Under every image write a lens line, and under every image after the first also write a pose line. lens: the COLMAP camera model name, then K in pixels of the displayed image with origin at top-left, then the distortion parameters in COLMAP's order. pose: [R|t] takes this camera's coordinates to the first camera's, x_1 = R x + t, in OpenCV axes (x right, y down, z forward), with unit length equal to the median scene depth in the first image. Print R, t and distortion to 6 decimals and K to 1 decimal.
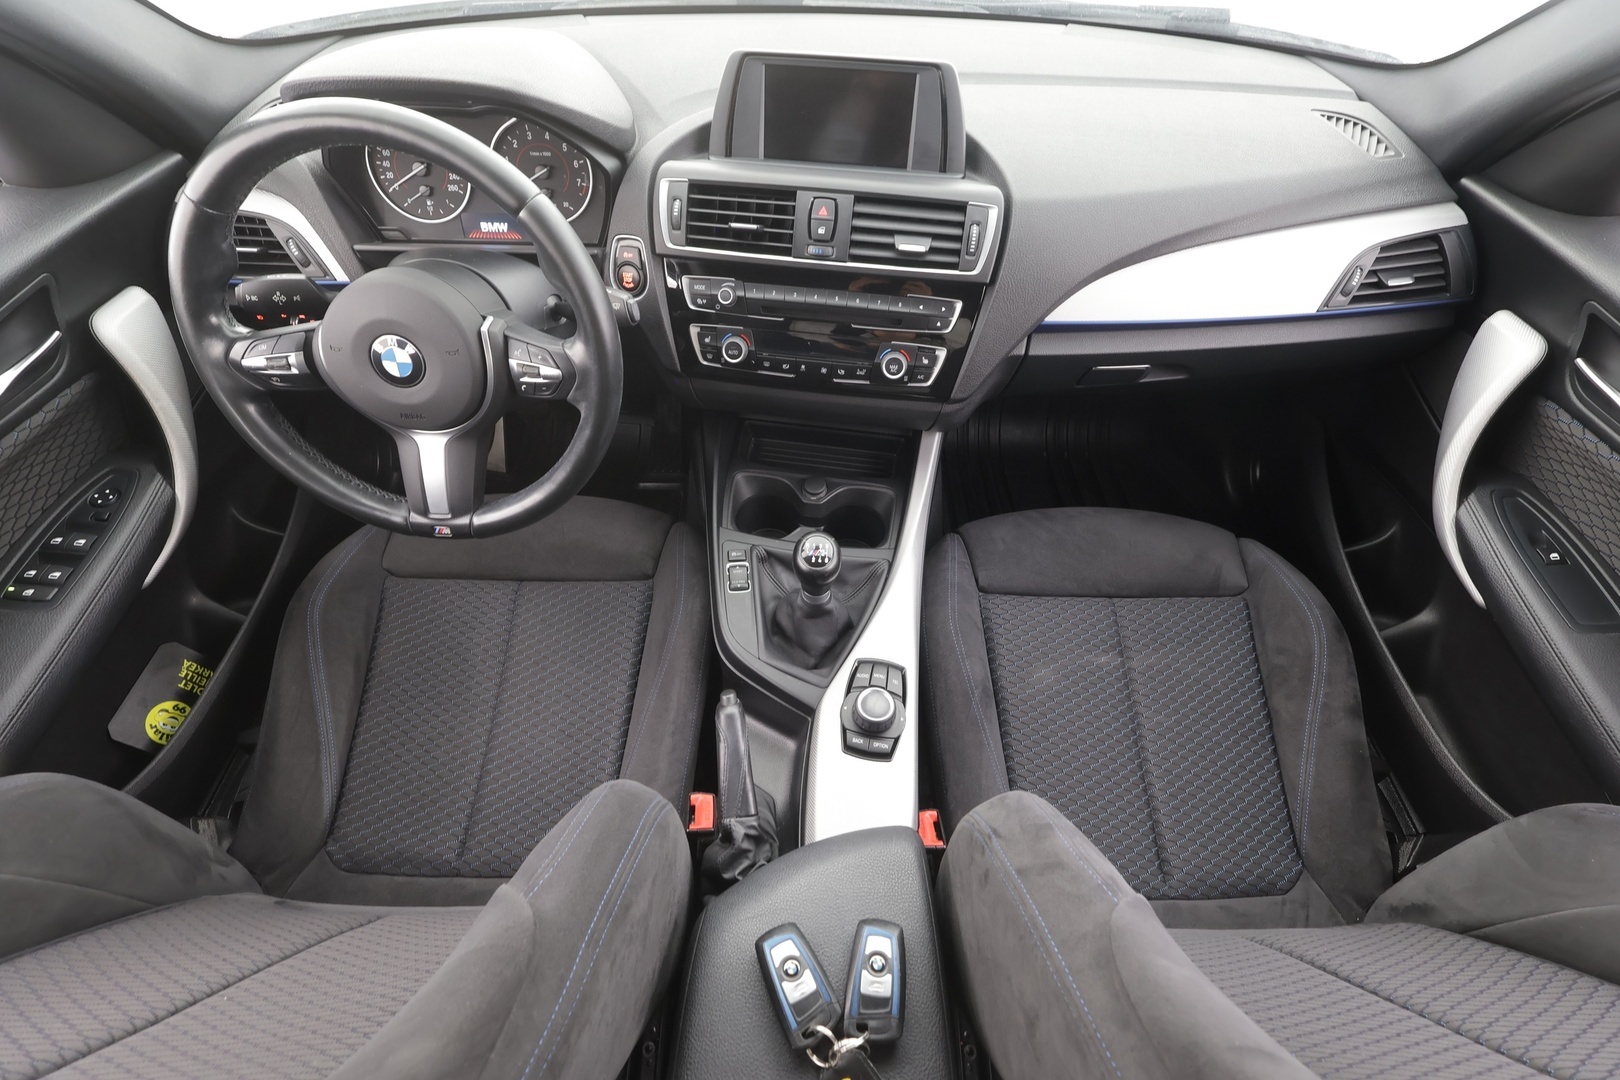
lens RADIAL K [[748.1, 0, 813.1], [0, 748.1, 539.3], [0, 0, 1]] dist [-0.002980, 0.002288]
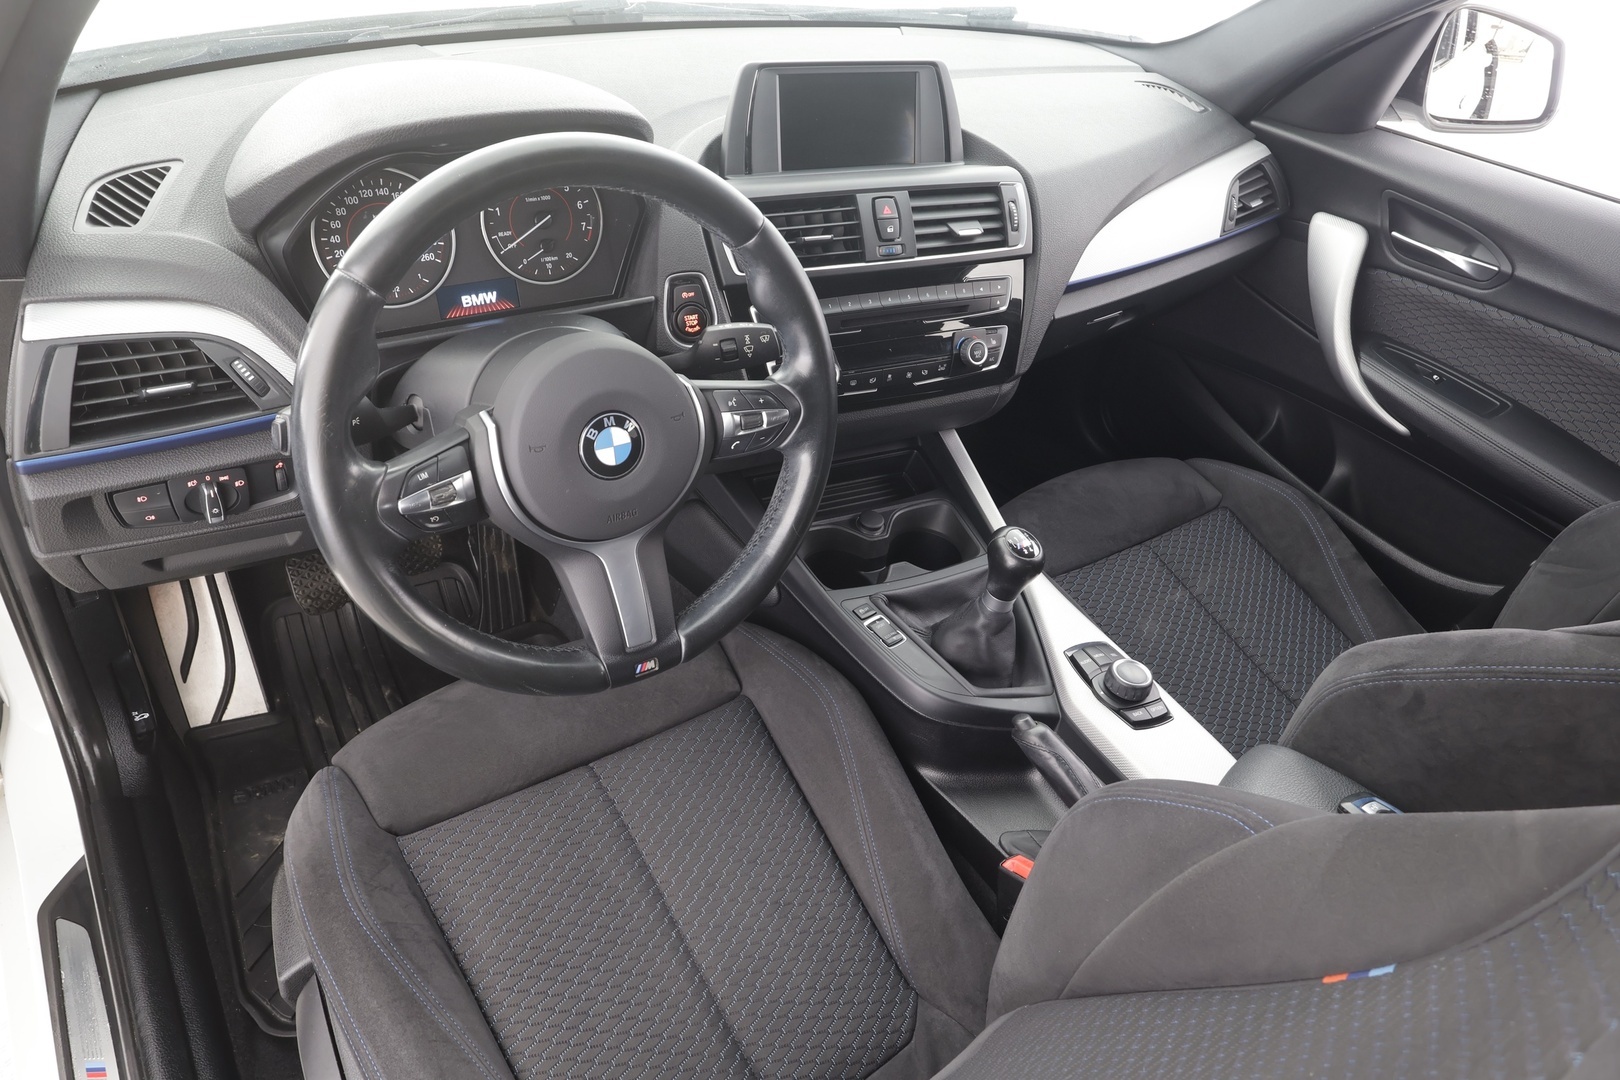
lens RADIAL K [[1041.4, 0, 806.2], [0, 1041.4, 534.5], [0, 0, 1]] dist [0.010892, -0.001157]
pose [[0.818240, -0.288055, 0.497502, -0.801469], [0.366836, 0.927937, -0.066055, -0.006043], [-0.442623, 0.236551, 0.864944, -0.003517]]
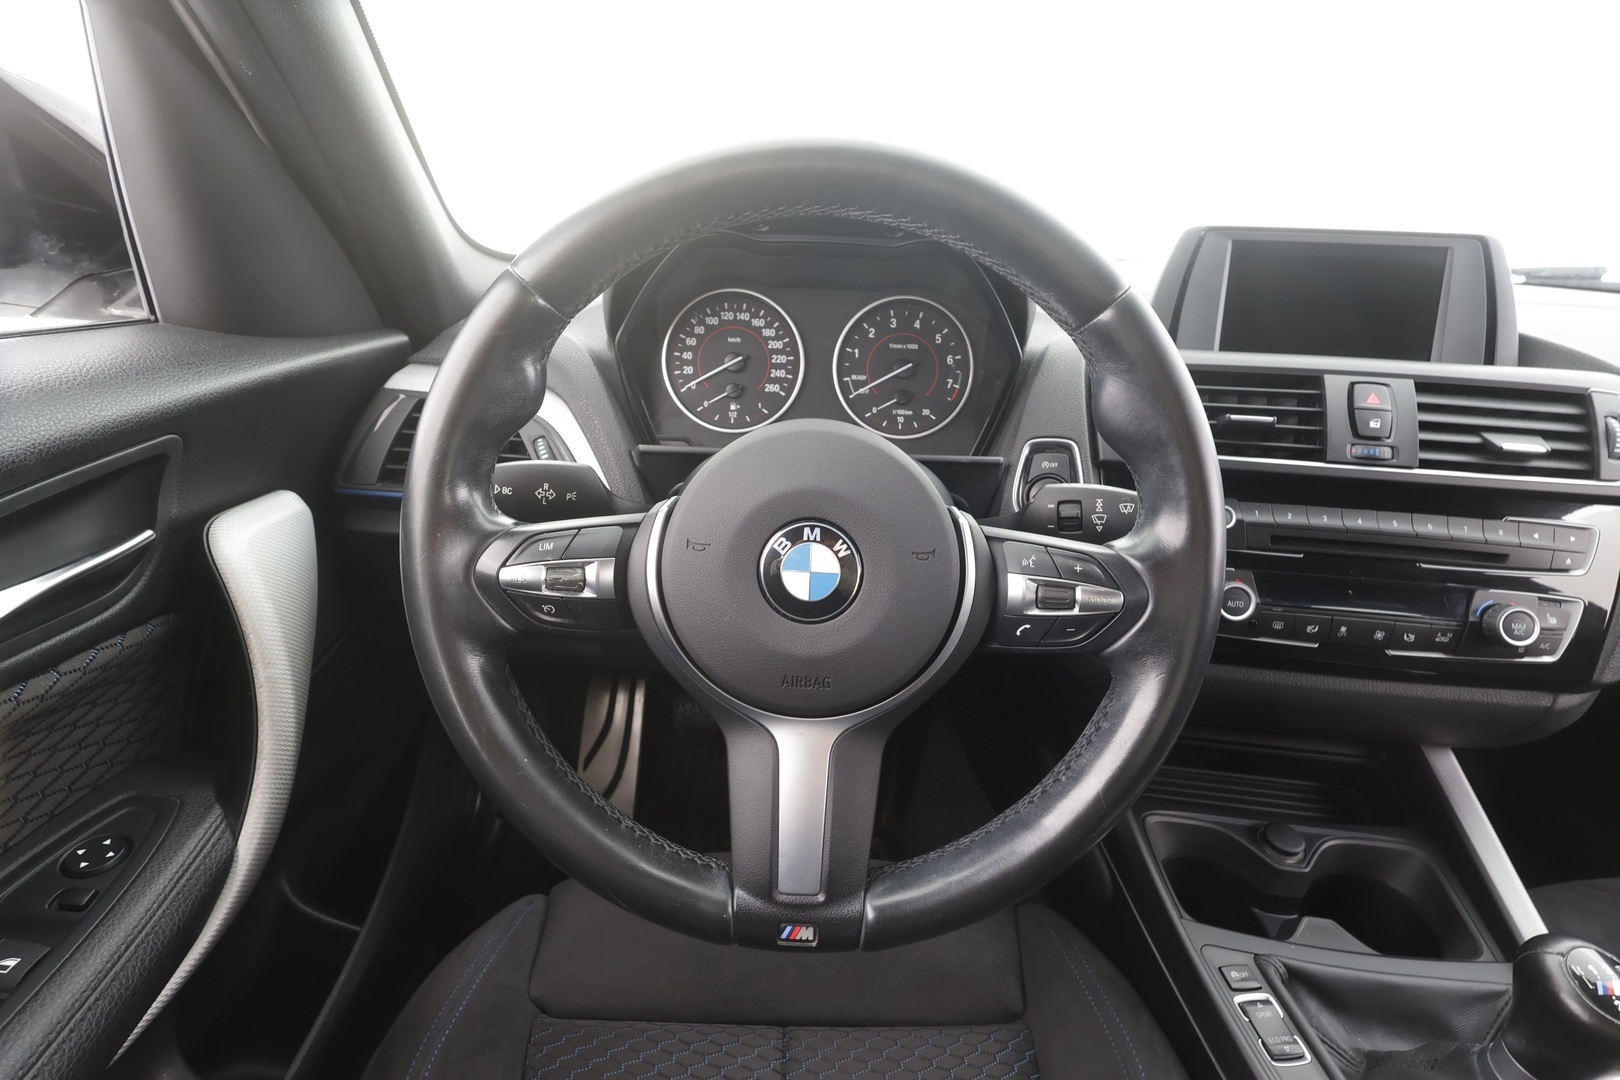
lens RADIAL K [[748.1, 0, 815.8], [0, 748.1, 545.2], [0, 0, 1]] dist [-0.002980, 0.002288]
pose [[0.999666, 0.012323, 0.022705, -0.472983], [-0.001039, 0.897374, -0.441269, -0.022057], [-0.025813, 0.441098, 0.897088, 0.442378]]
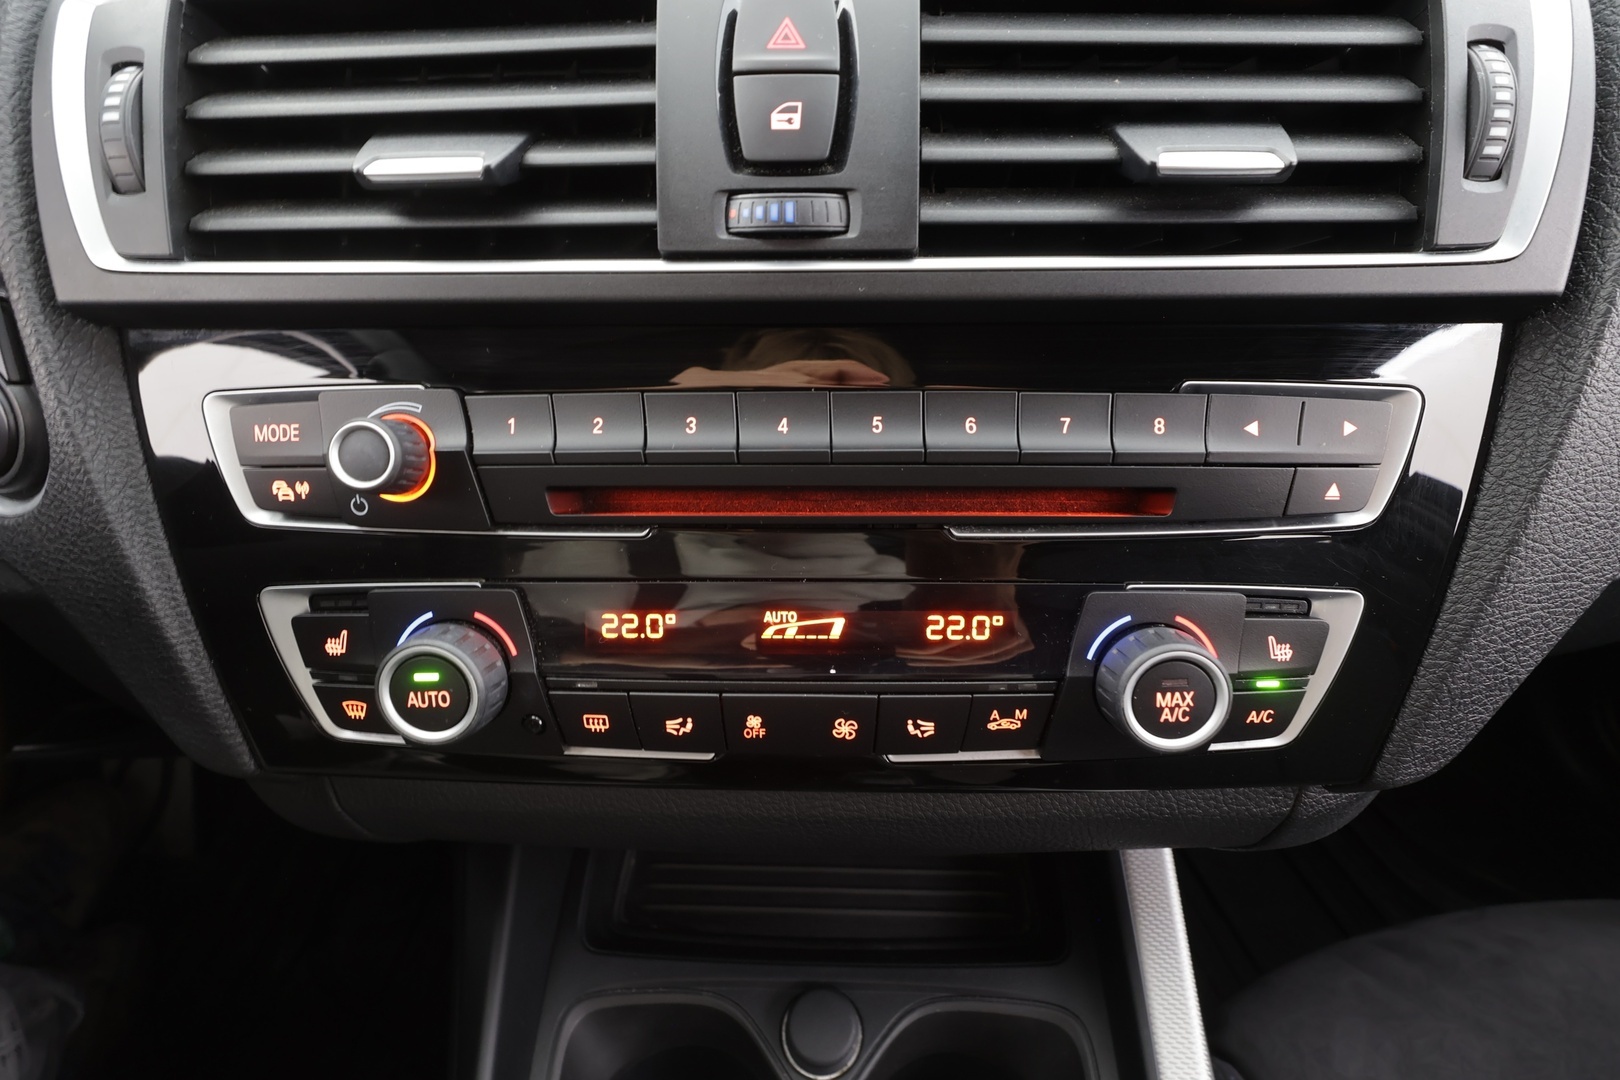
lens RADIAL K [[771.6, 0, 802.0], [0, 771.6, 549.7], [0, 0, 1]] dist [-0.005110, 0.000760]
pose [[0.992848, -0.092880, 0.075002, -0.011884], [0.107854, 0.967200, -0.229984, -0.231786], [-0.051181, 0.236428, 0.970300, 0.775957]]
